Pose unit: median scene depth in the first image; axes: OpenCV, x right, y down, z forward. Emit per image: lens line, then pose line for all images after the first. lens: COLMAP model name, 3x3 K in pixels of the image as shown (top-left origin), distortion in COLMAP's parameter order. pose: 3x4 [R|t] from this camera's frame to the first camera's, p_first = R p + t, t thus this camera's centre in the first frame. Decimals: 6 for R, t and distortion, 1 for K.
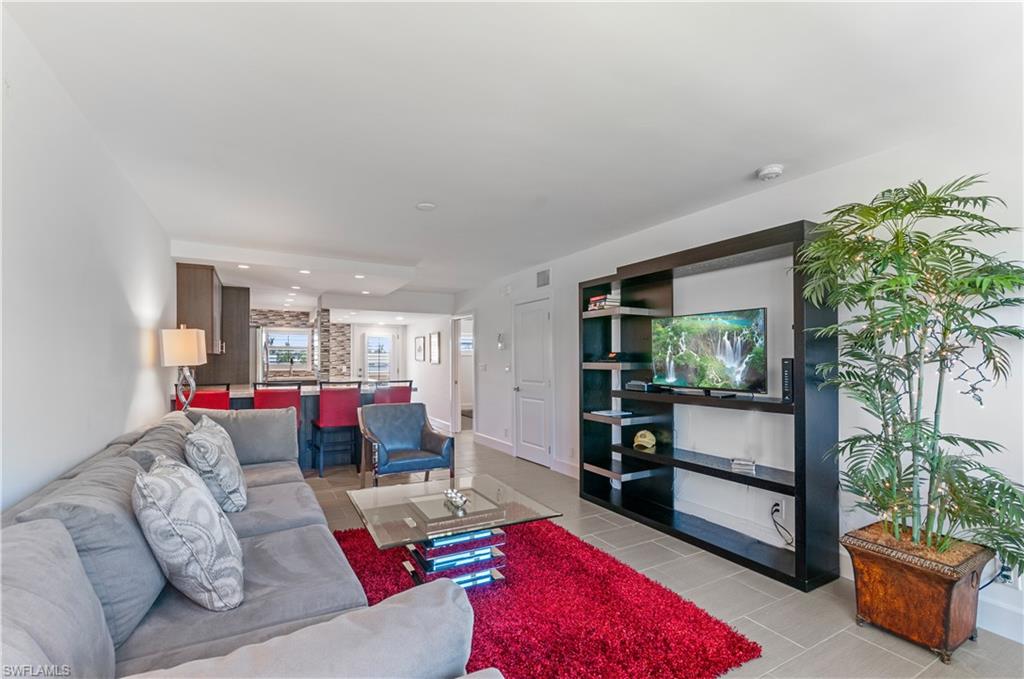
lens RADIAL K [[449.6, 0, 513.6], [0, 449.6, 363.7], [0, 0, 1]] dist [-0.000244, -0.000102]
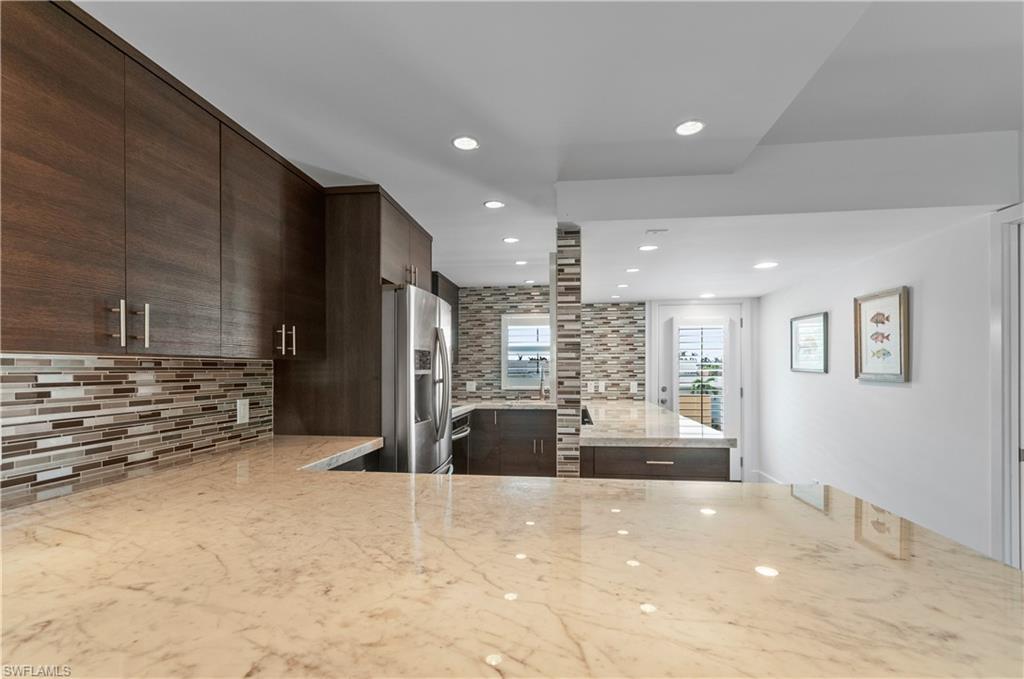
lens RADIAL K [[464.0, 0, 515.1], [0, 464.0, 369.2], [0, 0, 1]] dist [0.001236, 0.000432]
pose [[0.806773, -0.003859, -0.590848, -0.354270], [0.000688, 0.999984, -0.005593, -0.014526], [0.590861, 0.004106, 0.806763, 1.012770]]
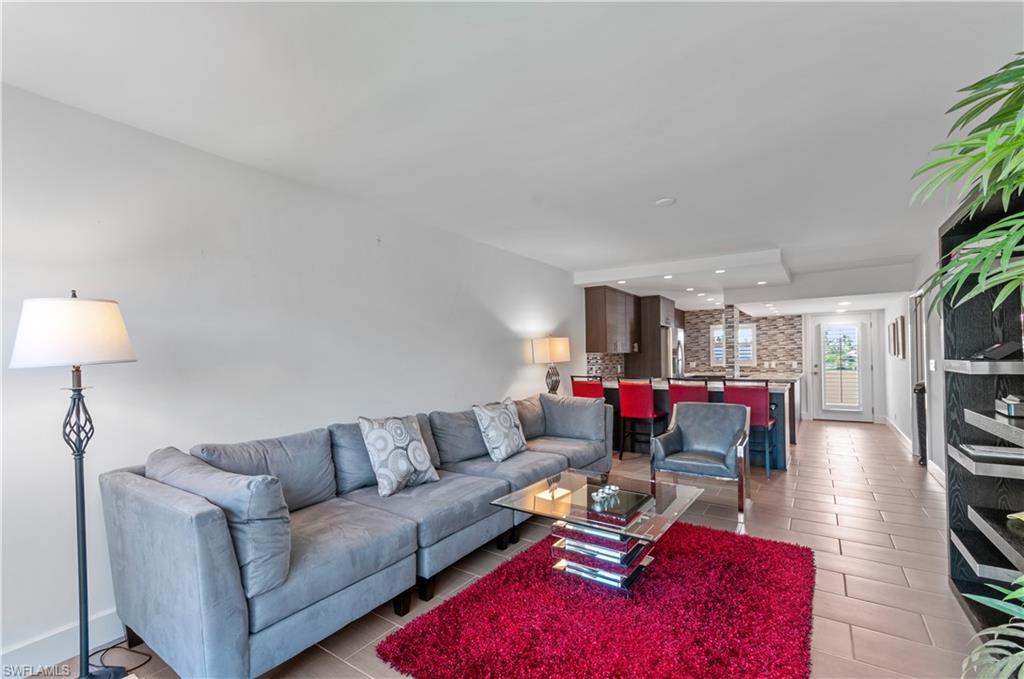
lens RADIAL K [[449.4, 0, 510.2], [0, 449.4, 355.2], [0, 0, 1]] dist [0.000087, -0.000121]
pose [[0.444614, -0.014186, -0.895610, 0.374649], [0.008569, 0.999896, -0.011584, -0.005015], [0.895681, -0.002524, 0.444690, 0.185568]]
